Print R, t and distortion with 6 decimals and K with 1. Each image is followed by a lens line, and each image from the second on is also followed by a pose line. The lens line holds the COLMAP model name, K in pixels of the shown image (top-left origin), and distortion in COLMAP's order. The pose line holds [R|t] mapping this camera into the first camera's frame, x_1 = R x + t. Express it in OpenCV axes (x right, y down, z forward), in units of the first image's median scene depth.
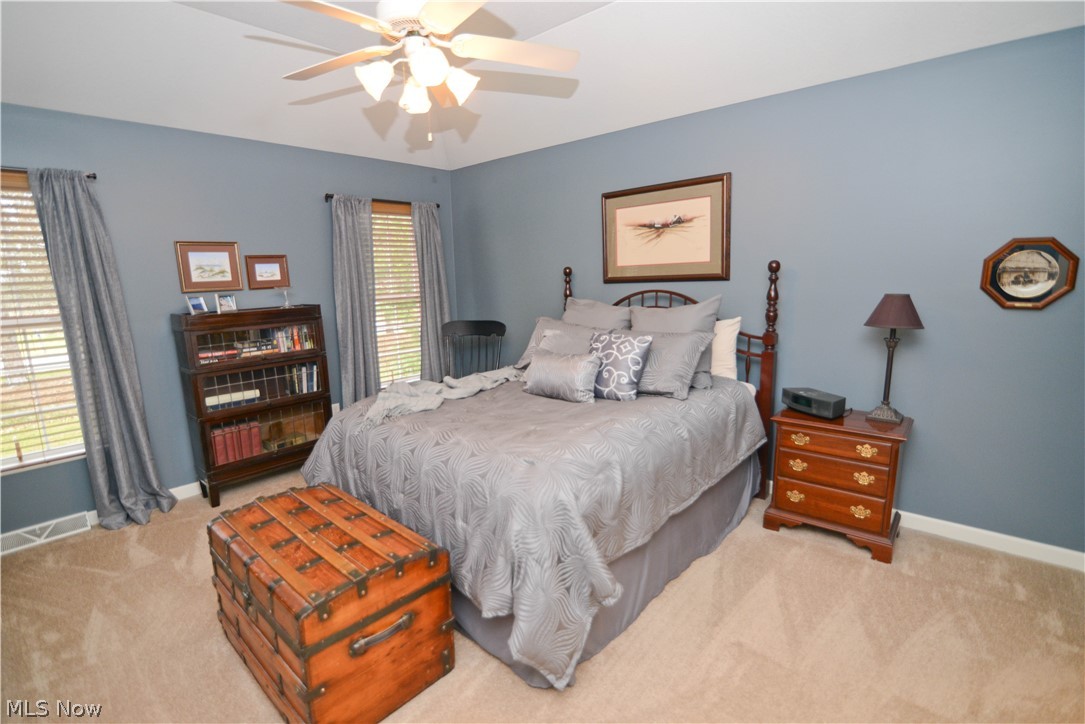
lens RADIAL K [[512.9, 0, 516.6], [0, 512.9, 356.5], [0, 0, 1]] dist [0.001116, 0.000577]
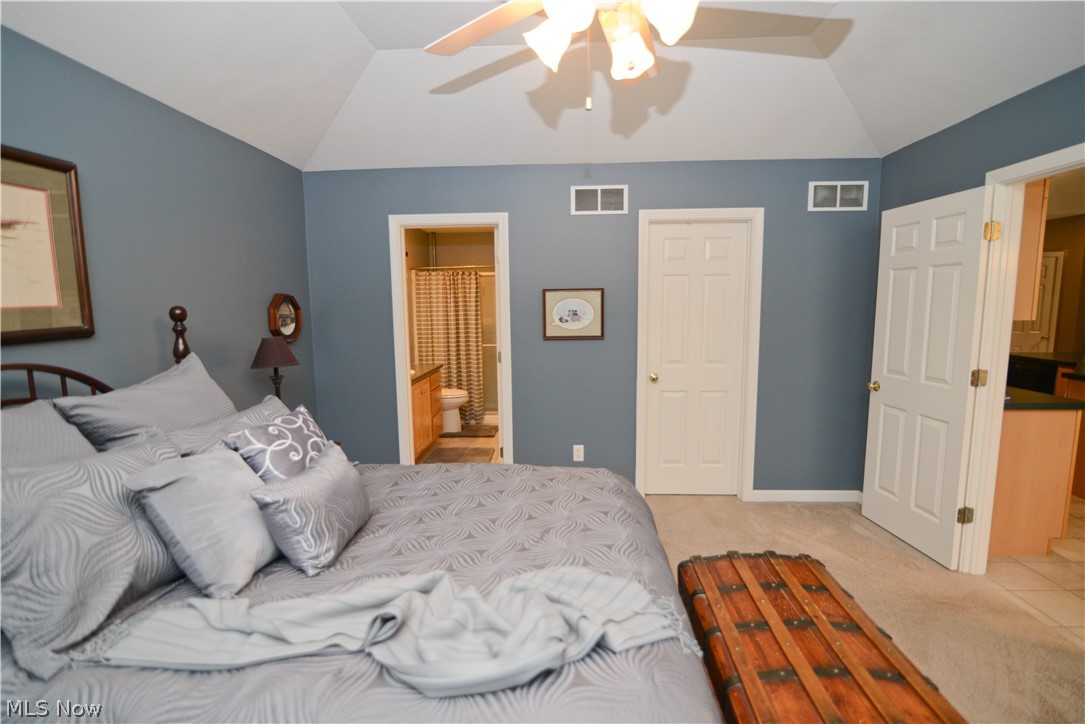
lens RADIAL K [[516.5, 0, 541.7], [0, 516.5, 366.0], [0, 0, 1]] dist [-0.019432, 0.000634]
pose [[-0.639818, -0.064400, 0.765824, -0.392120], [0.153498, 0.965696, 0.209449, -0.154715], [-0.753042, 0.251562, -0.607984, 0.940621]]
